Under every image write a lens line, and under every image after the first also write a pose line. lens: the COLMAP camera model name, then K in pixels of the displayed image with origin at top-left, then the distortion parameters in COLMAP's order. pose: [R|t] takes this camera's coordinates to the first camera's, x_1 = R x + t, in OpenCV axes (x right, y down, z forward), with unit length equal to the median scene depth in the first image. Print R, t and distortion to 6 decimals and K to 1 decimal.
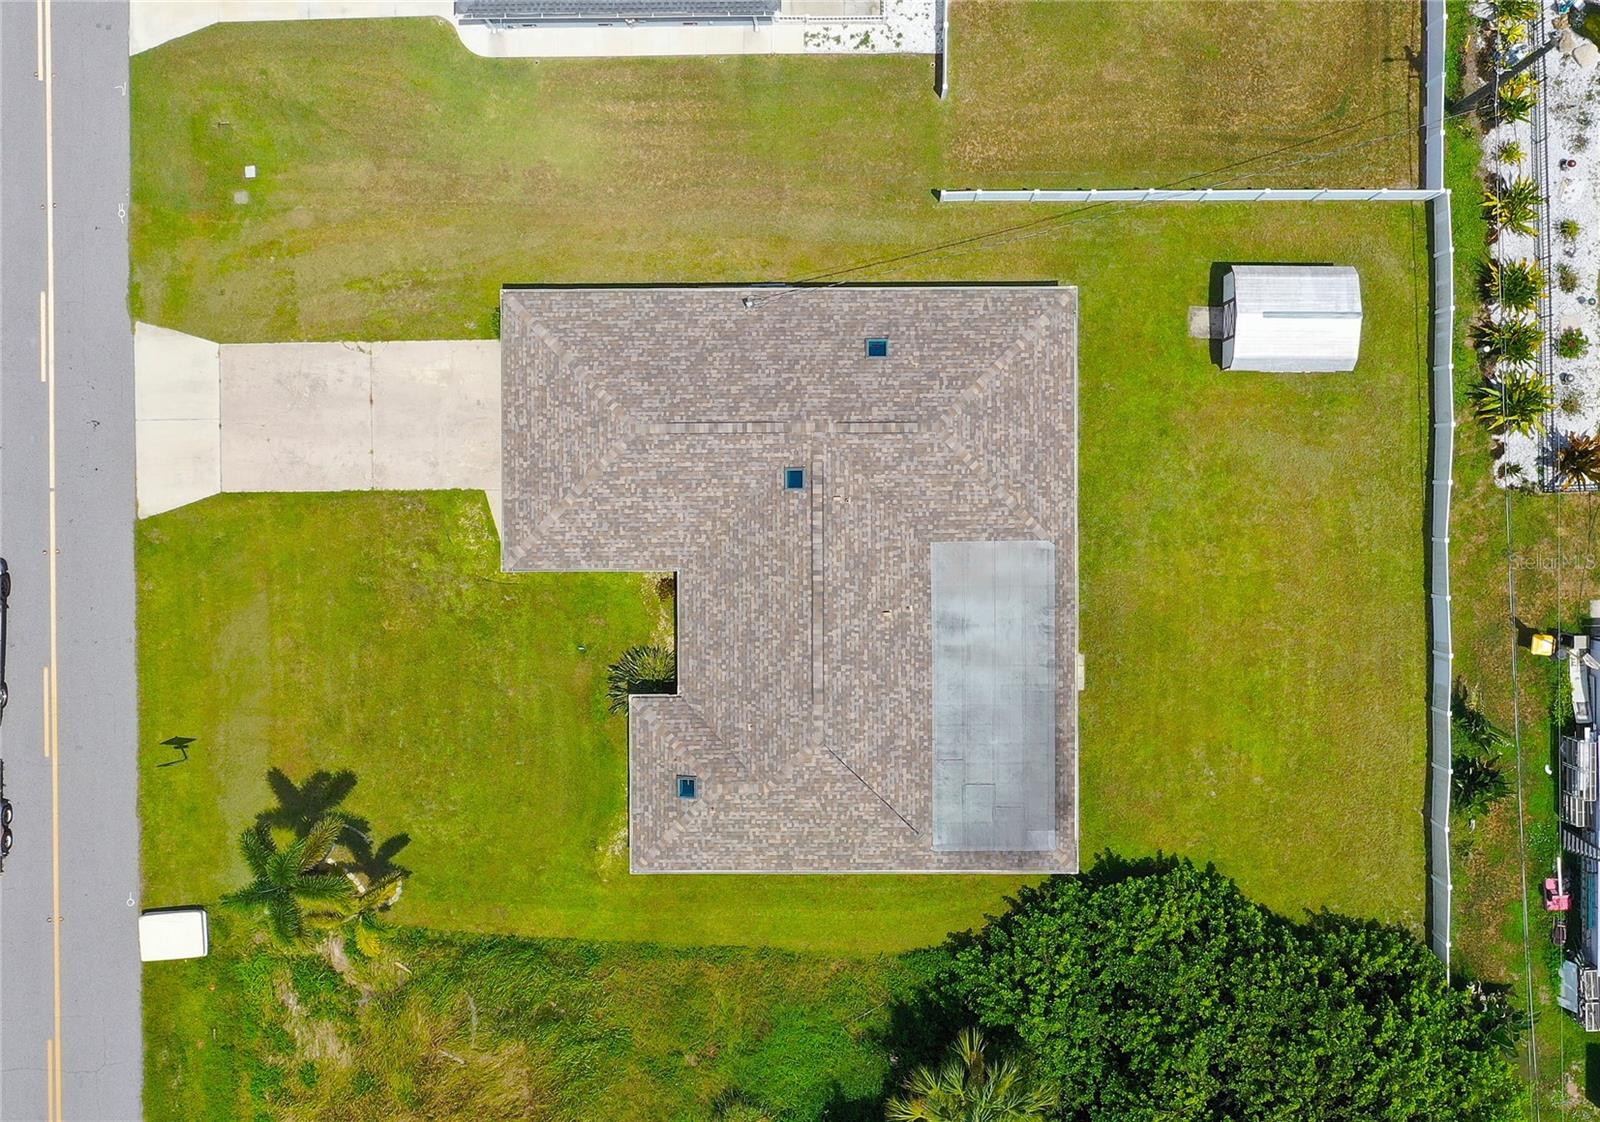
lens RADIAL K [[2056.5, 0, 842.0], [0, 2056.5, 565.8], [0, 0, 1]] dist [-0.005979, 0.013883]
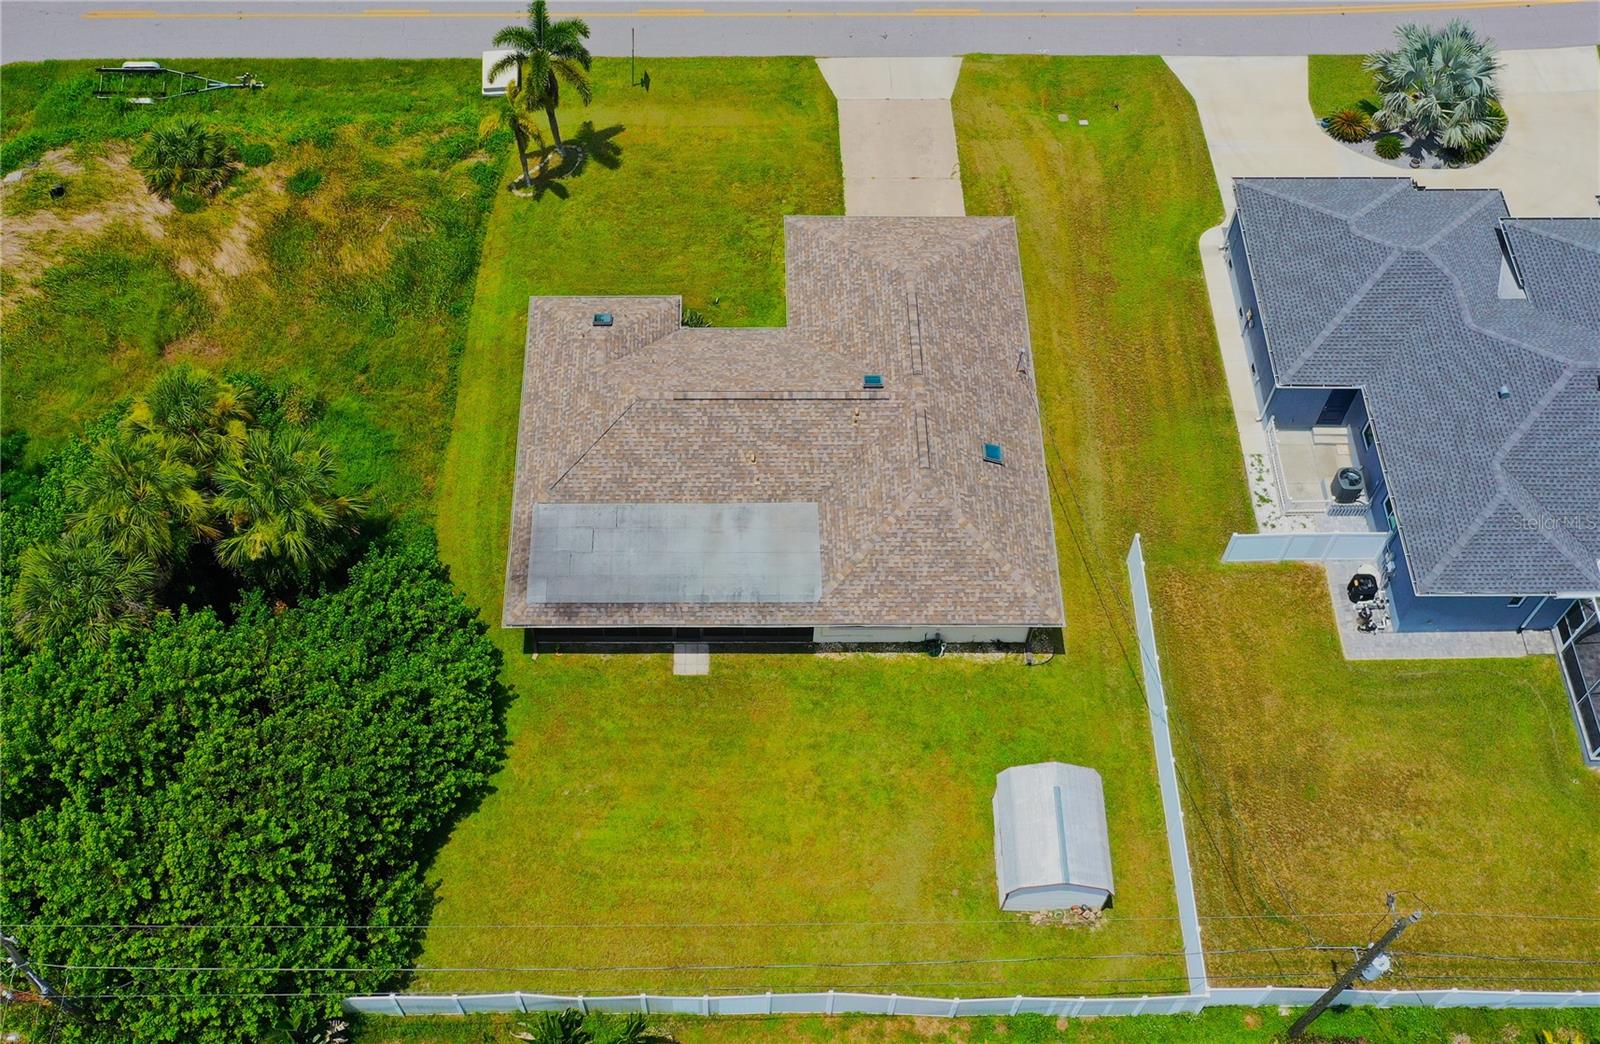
lens RADIAL K [[1690.9, 0, 709.6], [0, 1690.9, 524.1], [0, 0, 1]] dist [-0.005913, -0.000936]
pose [[-0.009763, 0.845912, -0.533233, 0.513751], [-0.999767, -0.018530, -0.011090, 0.053748], [-0.019262, 0.533001, 0.845896, 0.240873]]
